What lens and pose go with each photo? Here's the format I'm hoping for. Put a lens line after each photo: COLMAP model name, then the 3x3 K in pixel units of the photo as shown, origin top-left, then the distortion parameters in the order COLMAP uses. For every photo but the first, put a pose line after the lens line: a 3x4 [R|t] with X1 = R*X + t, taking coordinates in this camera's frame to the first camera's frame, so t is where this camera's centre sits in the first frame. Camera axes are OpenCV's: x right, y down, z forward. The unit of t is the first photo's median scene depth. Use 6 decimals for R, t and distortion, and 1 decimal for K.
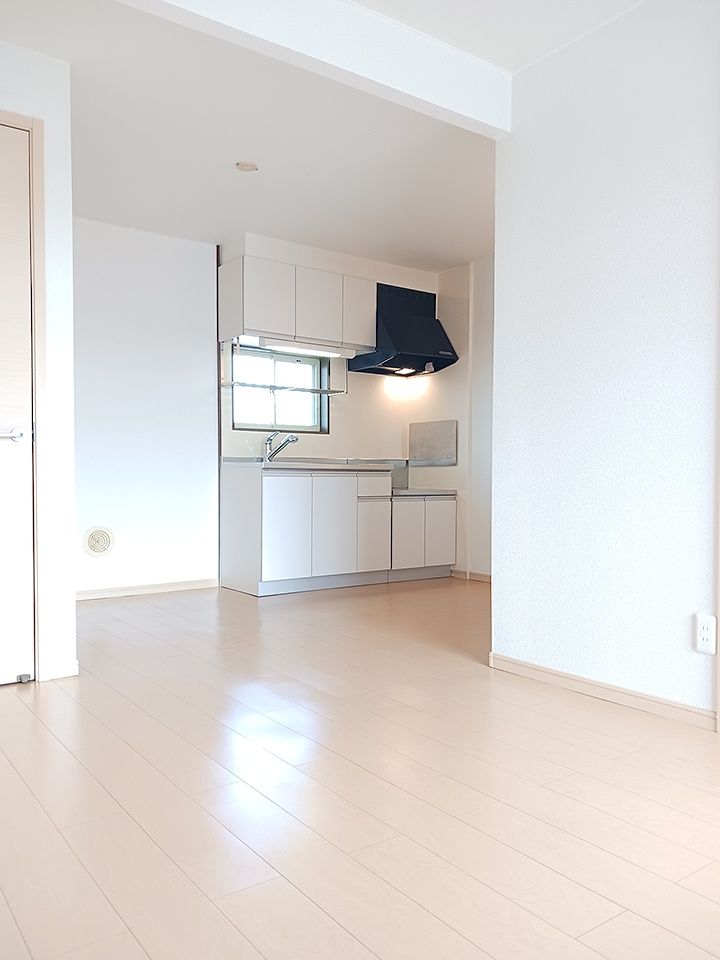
lens RADIAL K [[761.5, 0, 347.3], [0, 761.5, 486.3], [0, 0, 1]] dist [0.228661, -0.591551]
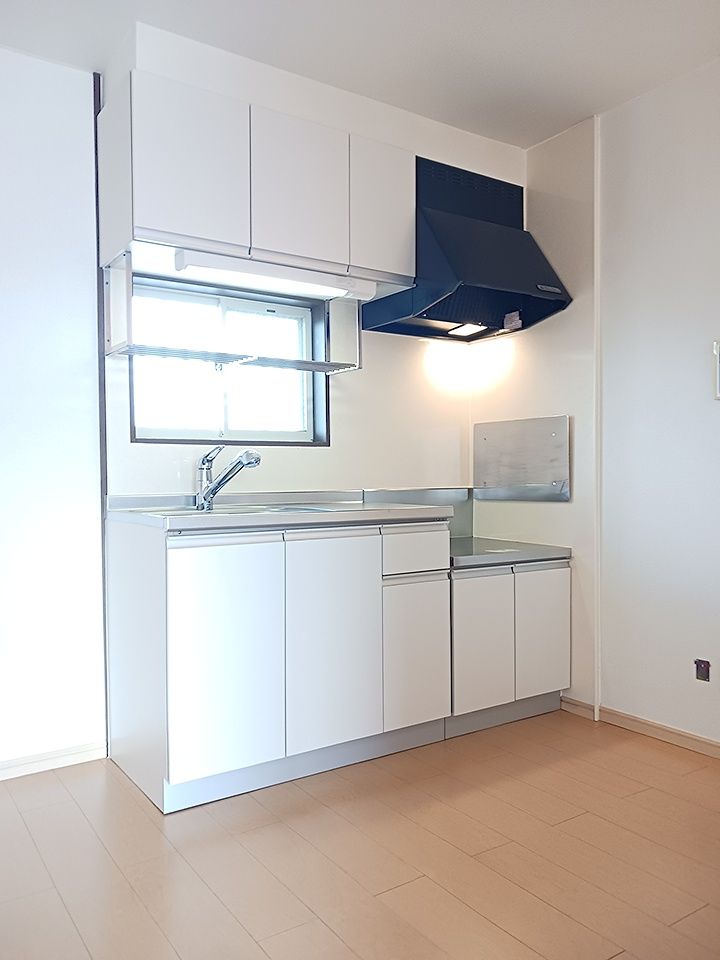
lens RADIAL K [[761.5, 0, 347.3], [0, 761.5, 486.3], [0, 0, 1]] dist [0.228661, -0.591551]
pose [[0.999215, -0.011093, -0.038024, 0.009525], [0.011169, 0.999936, 0.001786, -0.041722], [0.038002, -0.002209, 0.999275, 0.471130]]
